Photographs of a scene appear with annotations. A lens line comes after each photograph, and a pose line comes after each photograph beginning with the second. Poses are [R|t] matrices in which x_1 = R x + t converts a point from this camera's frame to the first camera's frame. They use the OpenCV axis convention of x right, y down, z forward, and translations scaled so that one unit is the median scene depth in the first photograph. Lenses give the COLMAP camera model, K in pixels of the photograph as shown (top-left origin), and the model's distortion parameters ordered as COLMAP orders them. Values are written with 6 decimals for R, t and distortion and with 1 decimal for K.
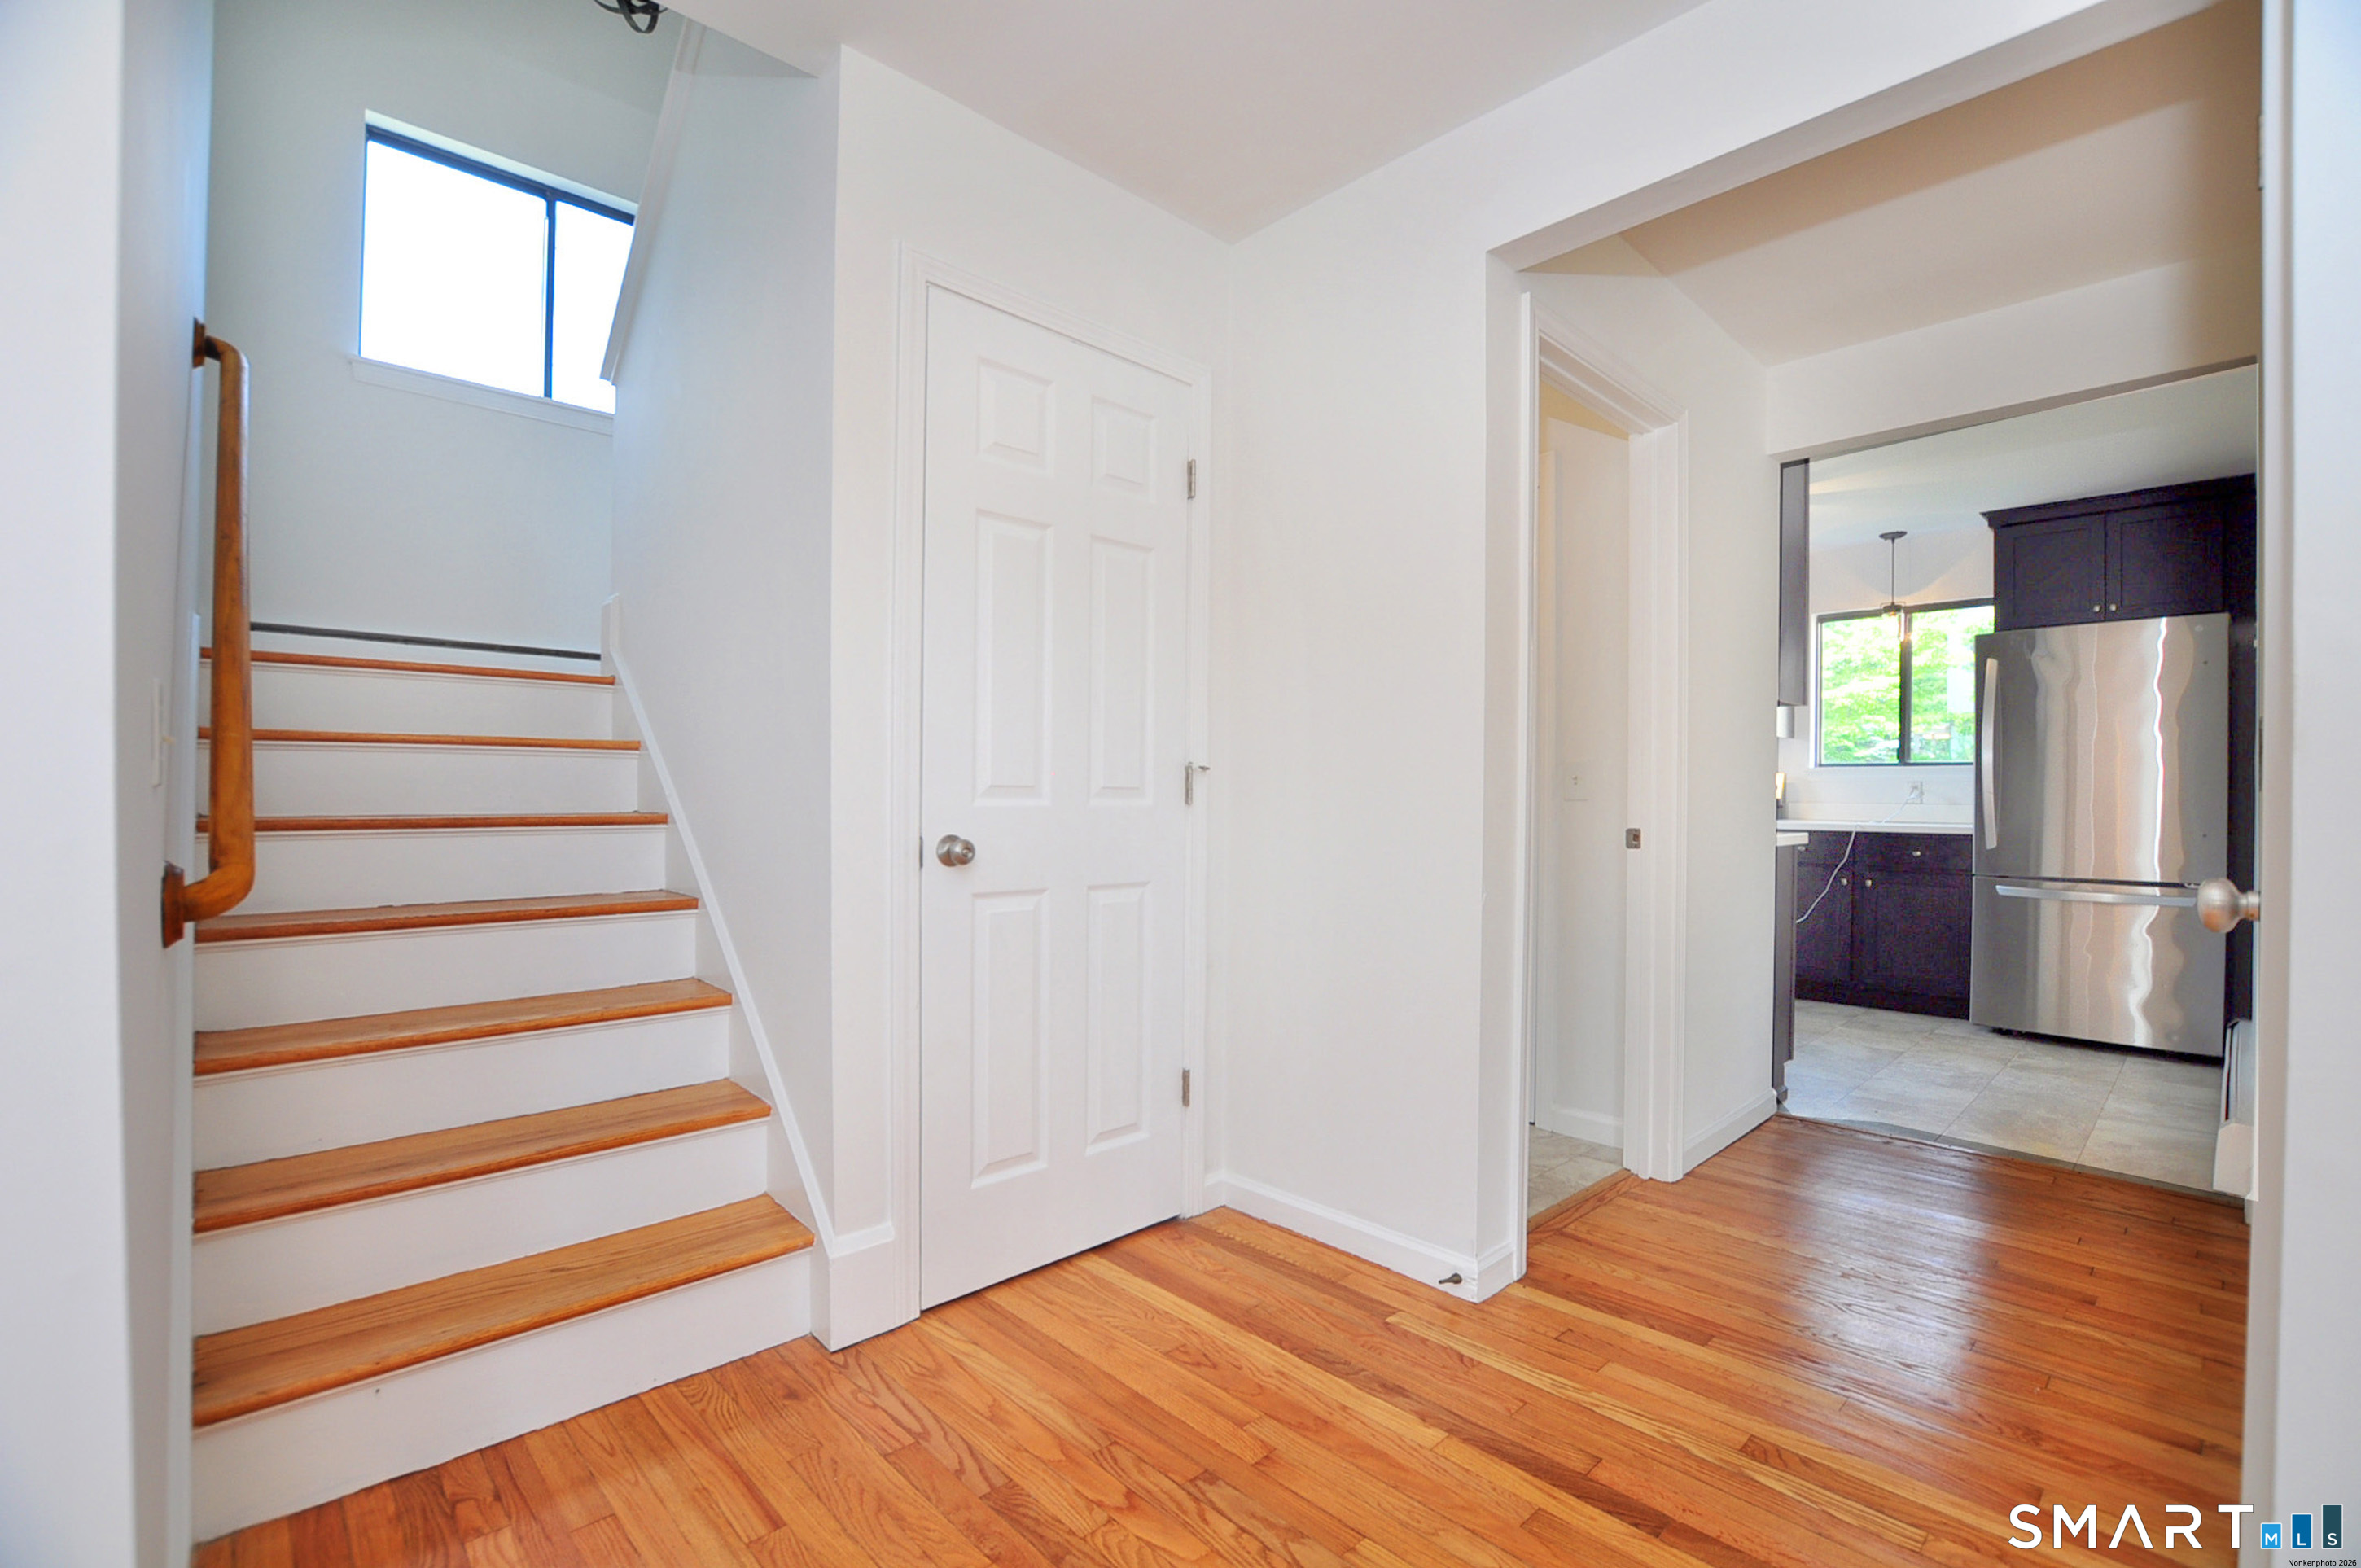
lens RADIAL K [[1038.5, 0, 1185.1], [0, 1038.5, 804.5], [0, 0, 1]] dist [-0.024667, 0.000102]
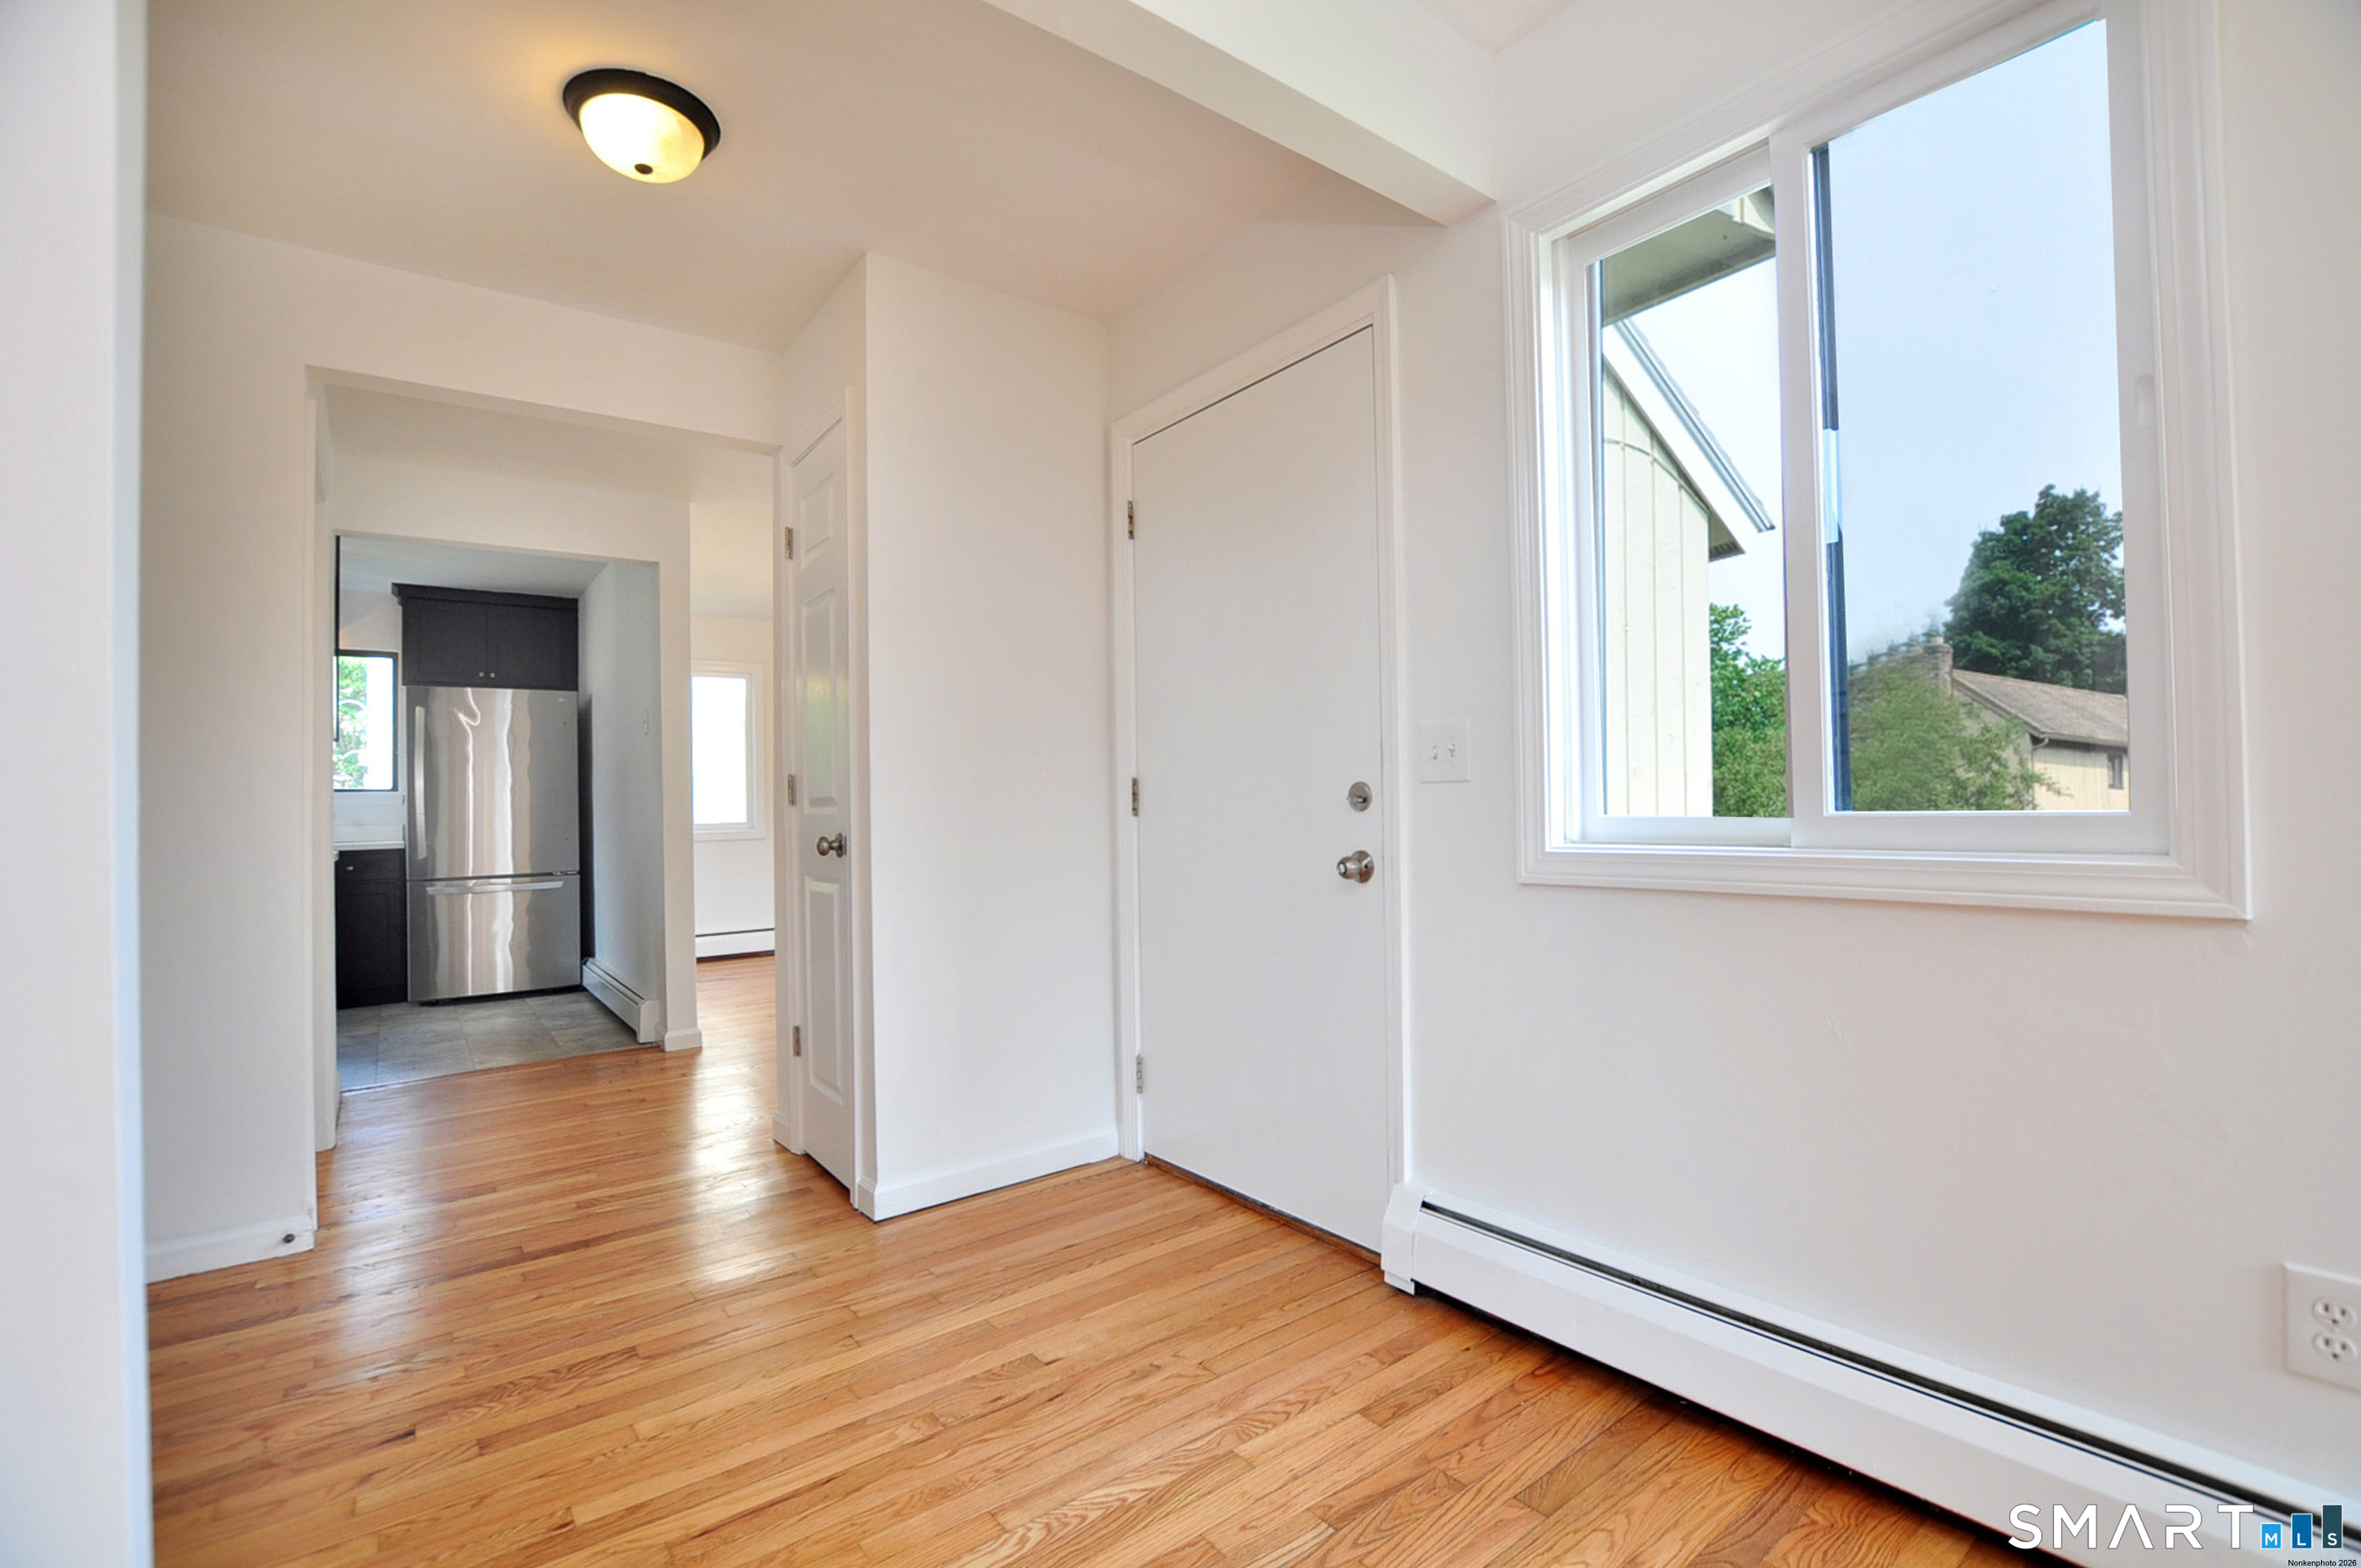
lens RADIAL K [[1038.5, 0, 1185.1], [0, 1038.5, 804.5], [0, 0, 1]] dist [-0.024667, 0.000102]
pose [[0.096532, -0.005437, 0.995315, -0.794792], [0.030489, 0.999532, 0.002503, 0.003075], [-0.994863, 0.030104, 0.096652, -0.125051]]
